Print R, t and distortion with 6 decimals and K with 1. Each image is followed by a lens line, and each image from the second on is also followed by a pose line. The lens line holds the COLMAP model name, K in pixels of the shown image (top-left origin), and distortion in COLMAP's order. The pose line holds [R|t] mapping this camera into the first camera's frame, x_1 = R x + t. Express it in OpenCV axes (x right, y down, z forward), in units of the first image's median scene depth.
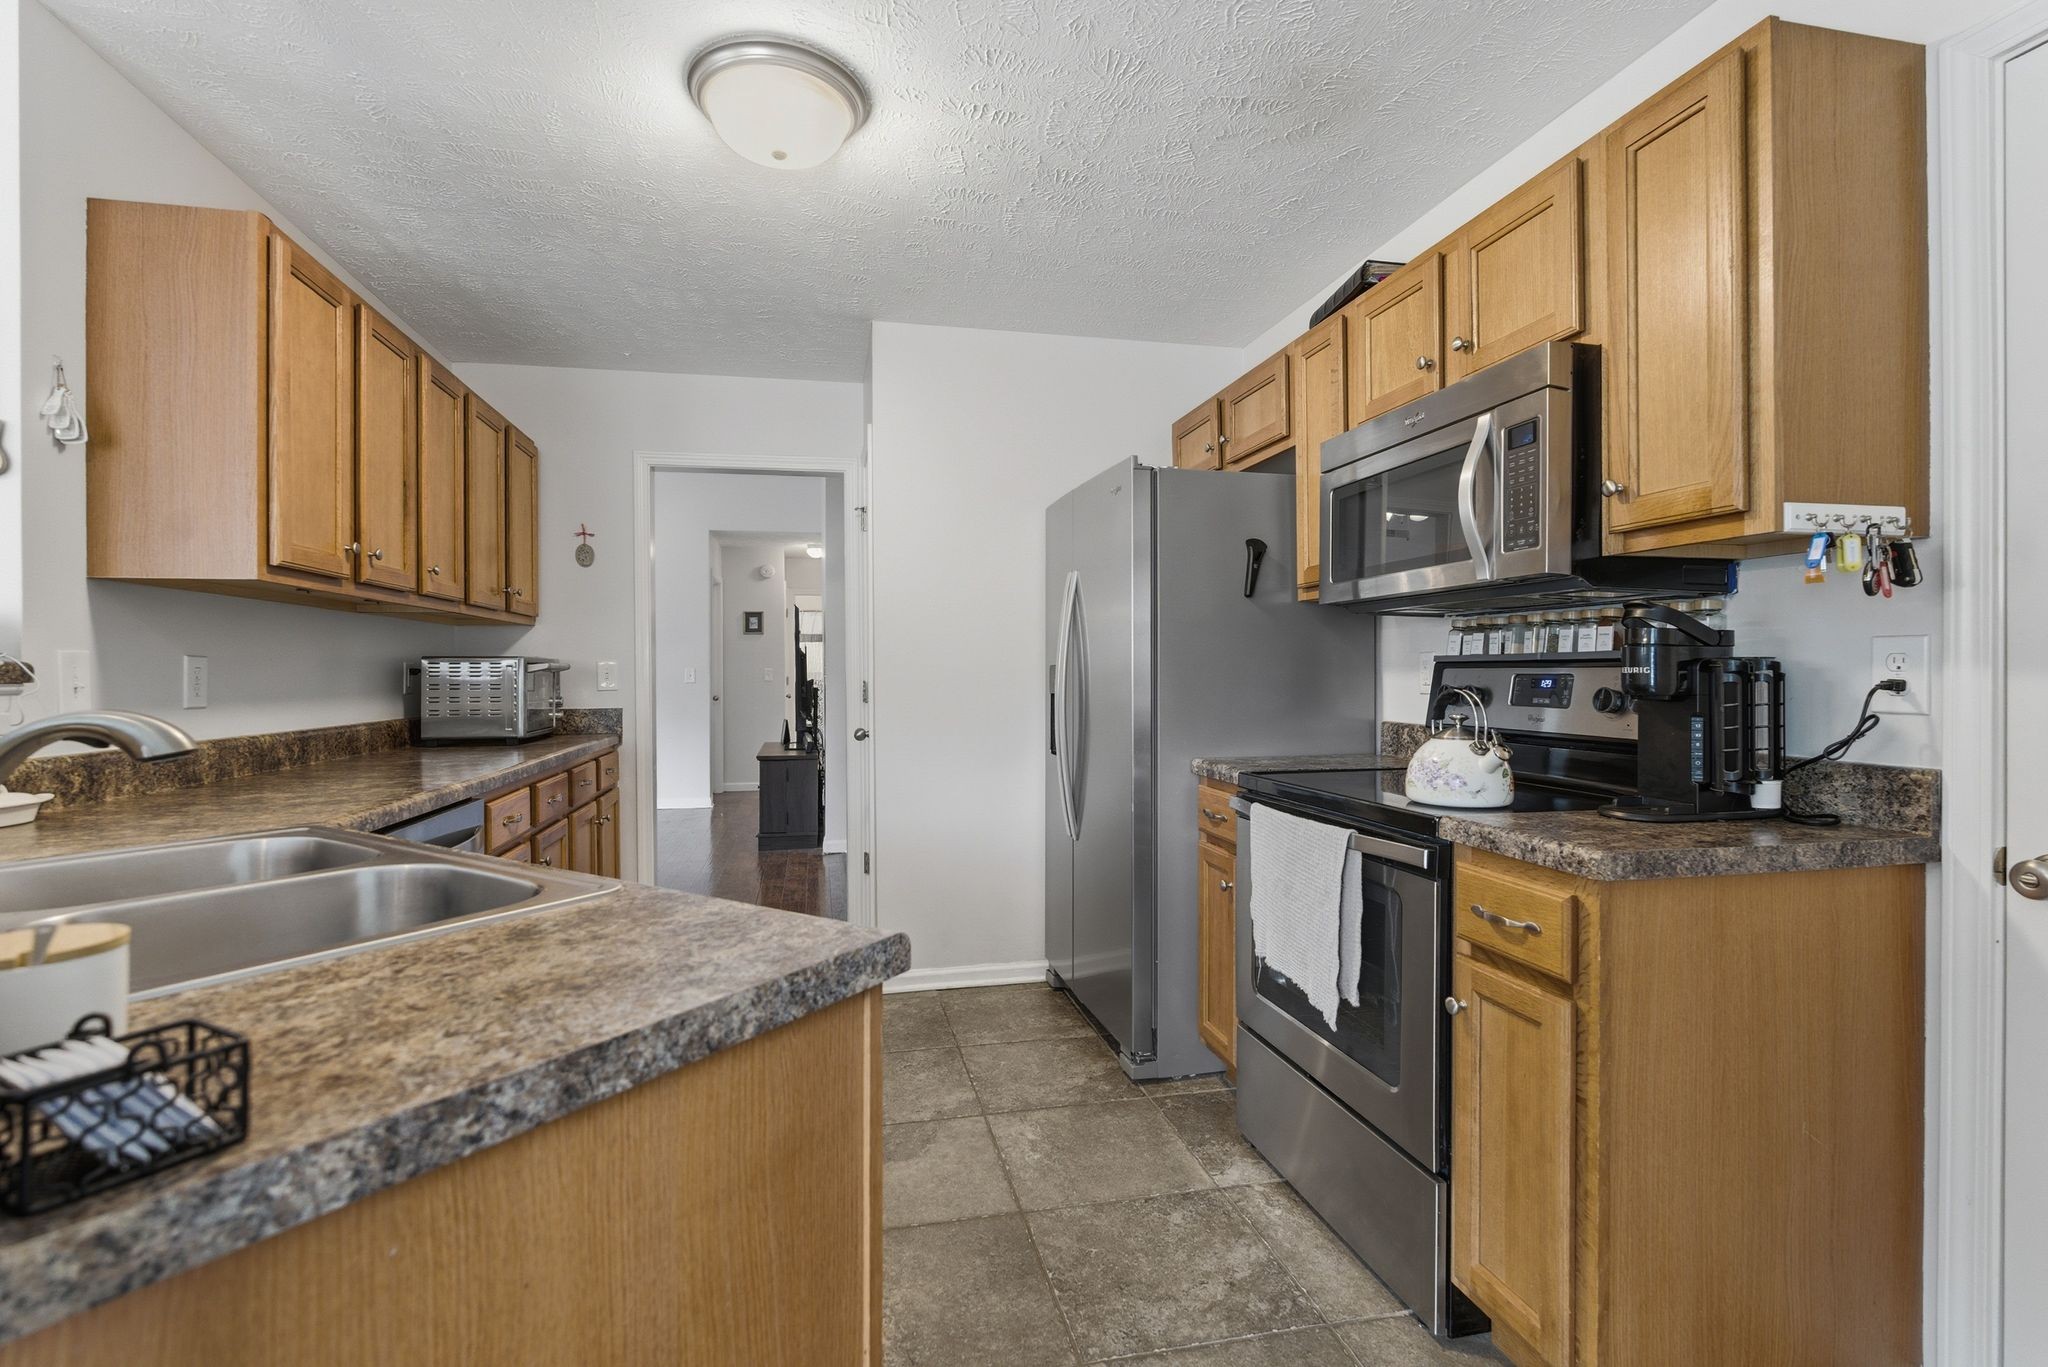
lens RADIAL K [[924.3, 0, 1020.1], [0, 924.3, 666.3], [0, 0, 1]] dist [0.000183, -0.000548]
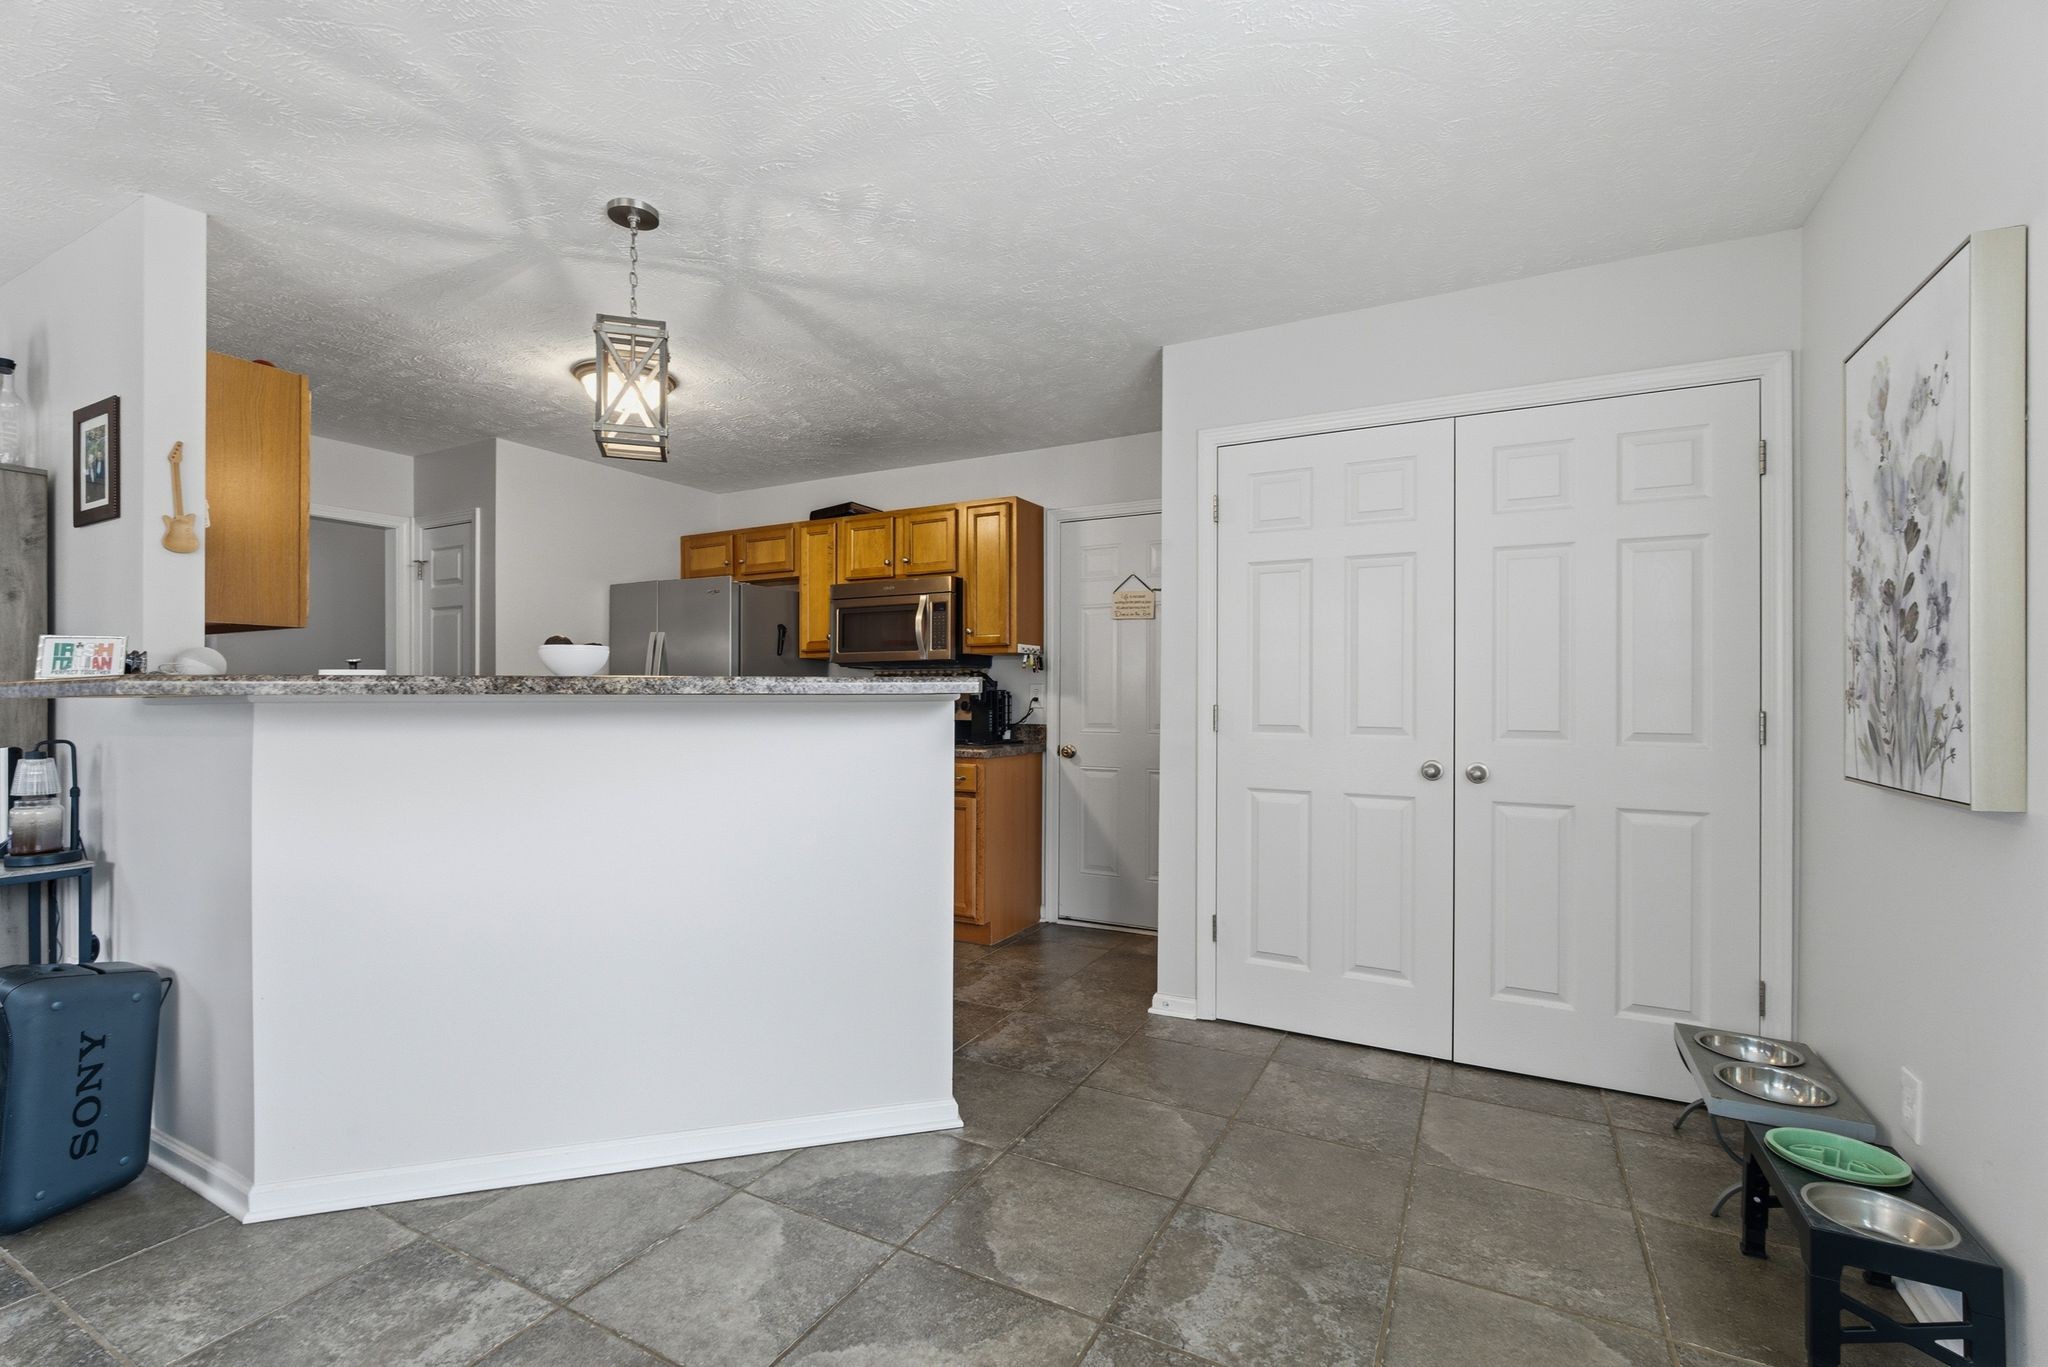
lens RADIAL K [[924.3, 0, 1017.0], [0, 924.3, 689.6], [0, 0, 1]] dist [0.000183, -0.000548]
pose [[0.649399, 0.003843, 0.760438, -1.513922], [-0.003839, 0.999991, -0.001776, -0.006370], [-0.760438, -0.001766, 0.649408, -1.026021]]
